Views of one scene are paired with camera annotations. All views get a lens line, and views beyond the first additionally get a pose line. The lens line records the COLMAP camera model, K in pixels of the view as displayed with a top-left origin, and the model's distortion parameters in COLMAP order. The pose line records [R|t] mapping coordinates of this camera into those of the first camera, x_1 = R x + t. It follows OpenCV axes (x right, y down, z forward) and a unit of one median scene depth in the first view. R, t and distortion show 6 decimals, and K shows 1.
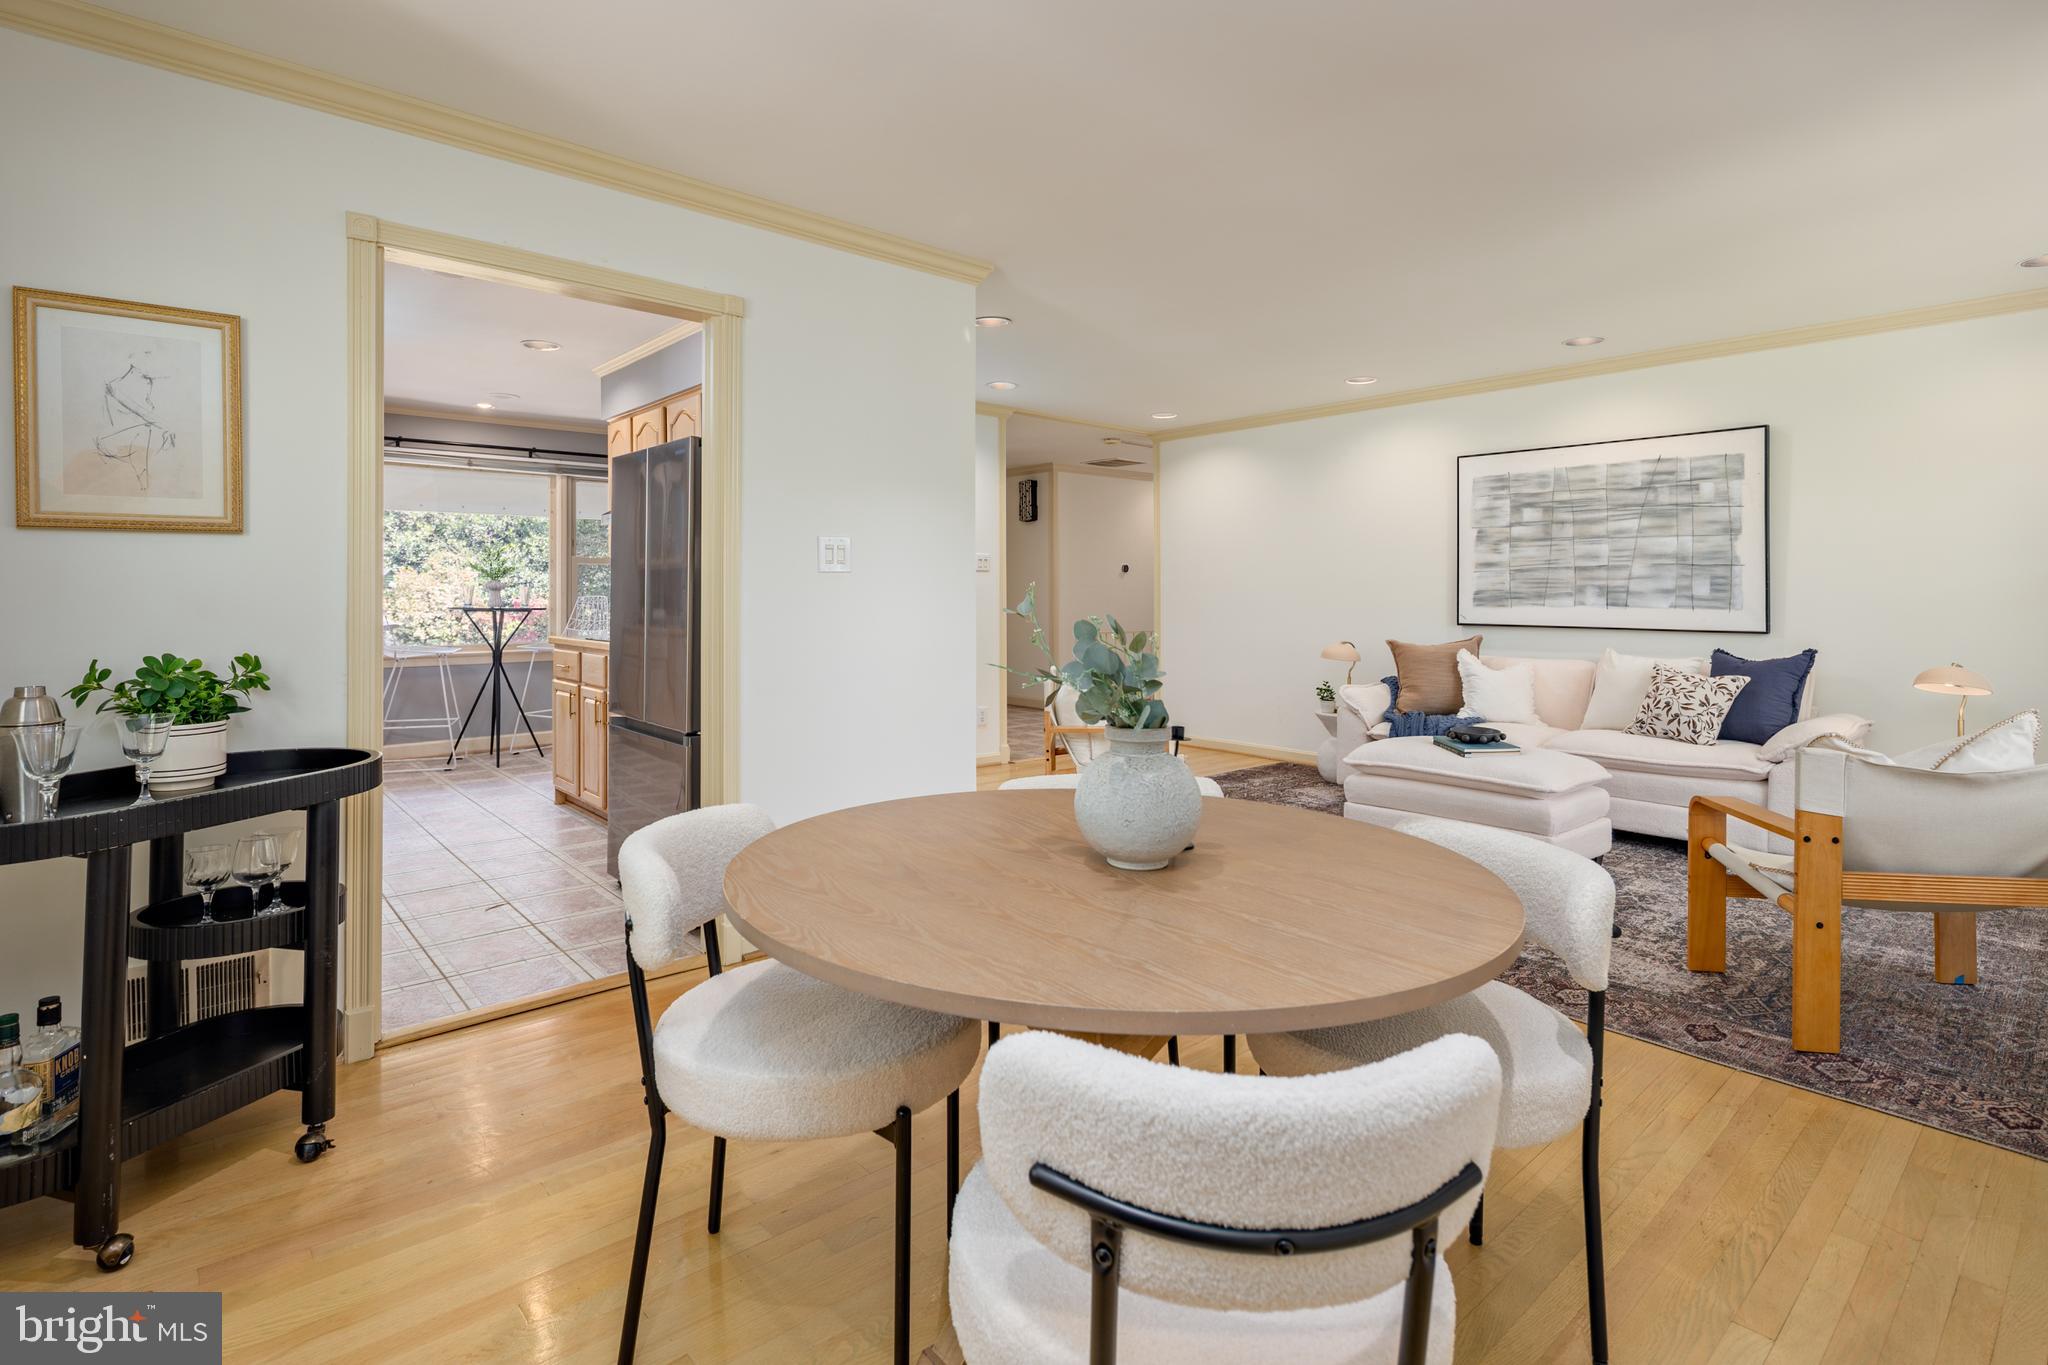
lens RADIAL K [[995.2, 0, 1015.5], [0, 995.2, 593.4], [0, 0, 1]] dist [0.008994, -0.007585]
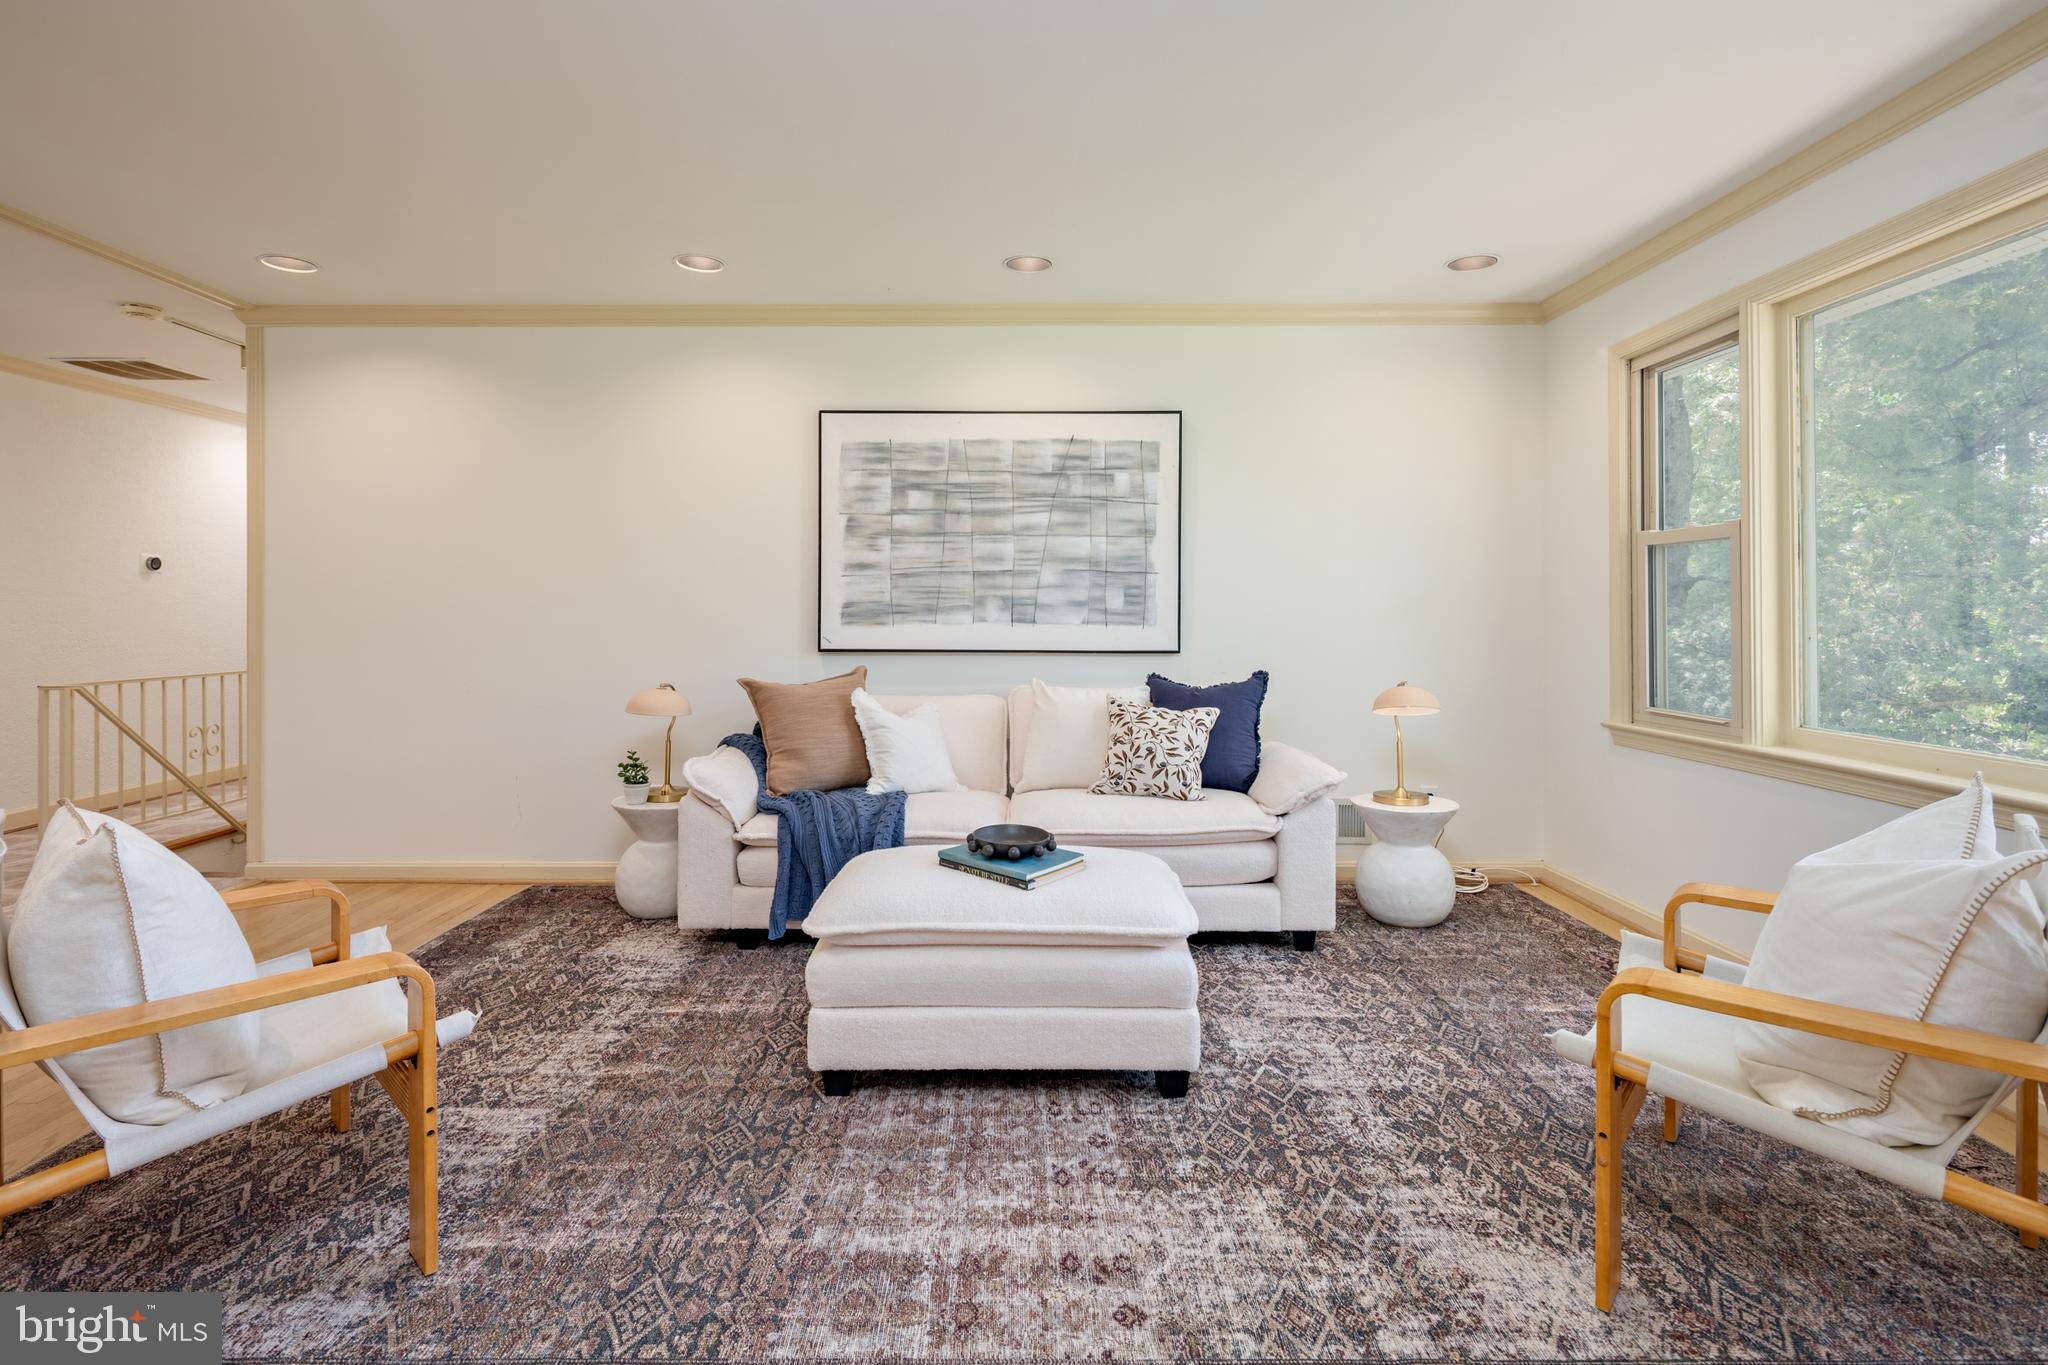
lens RADIAL K [[995.2, 0, 1015.6], [0, 995.2, 602.6], [0, 0, 1]] dist [0.008994, -0.007585]
pose [[0.659556, 0.004176, 0.751644, 0.011488], [0.000298, 0.999983, -0.005817, 0.001651], [-0.751656, 0.004061, 0.659543, 0.506418]]
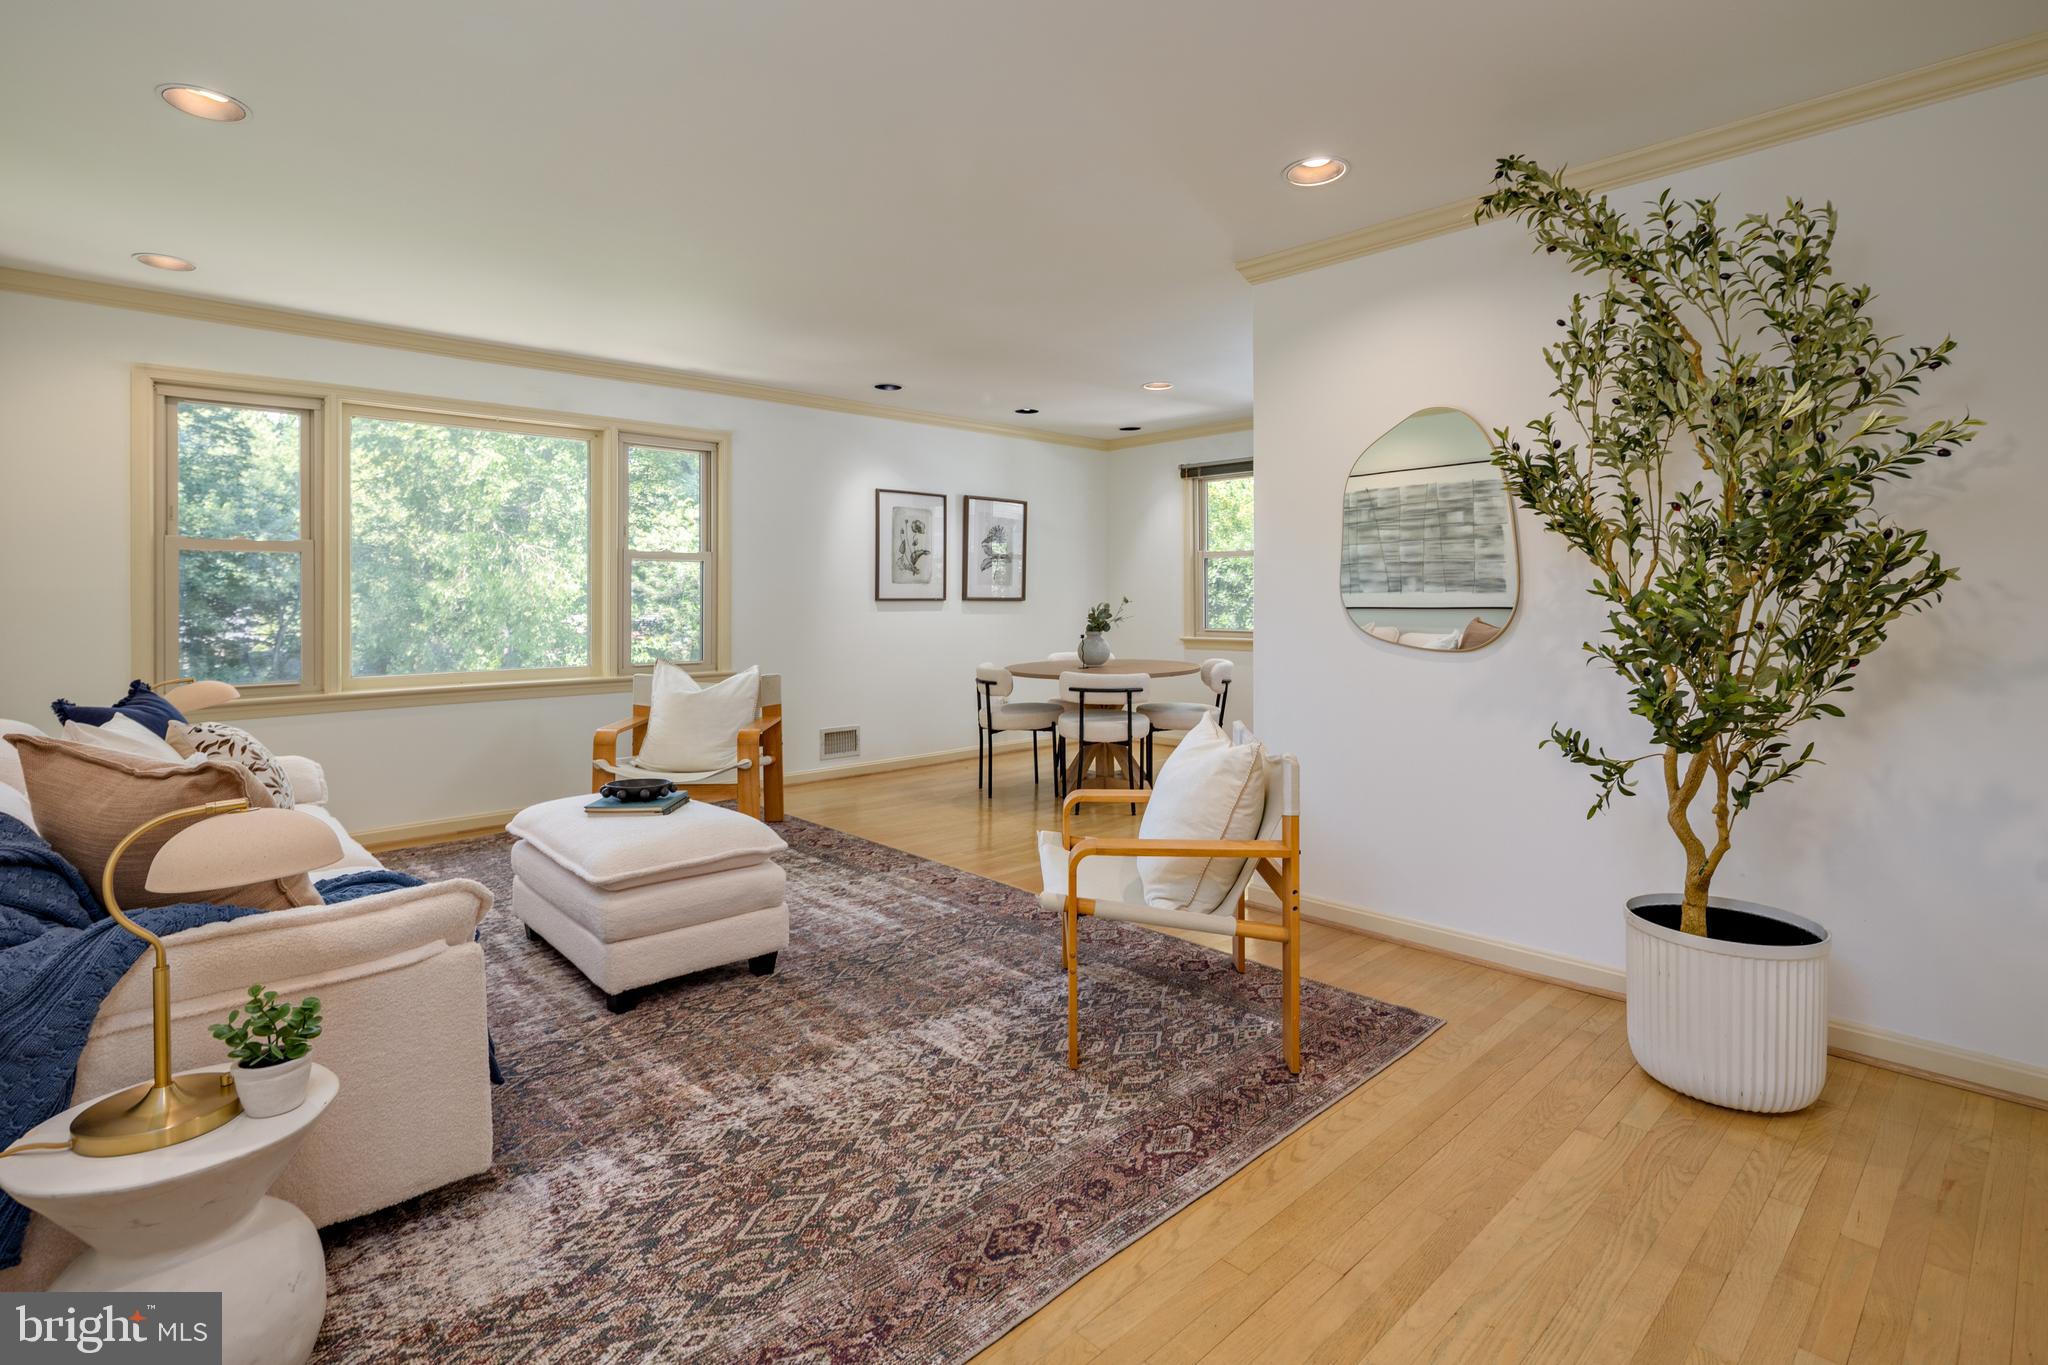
lens RADIAL K [[995.2, 0, 1016.1], [0, 995.2, 605.4], [0, 0, 1]] dist [0.008994, -0.007585]
pose [[-0.999322, 0.003575, -0.036648, 0.172741], [0.003228, 0.999949, 0.009532, -0.001629], [0.036680, 0.009407, -0.999283, 1.472578]]
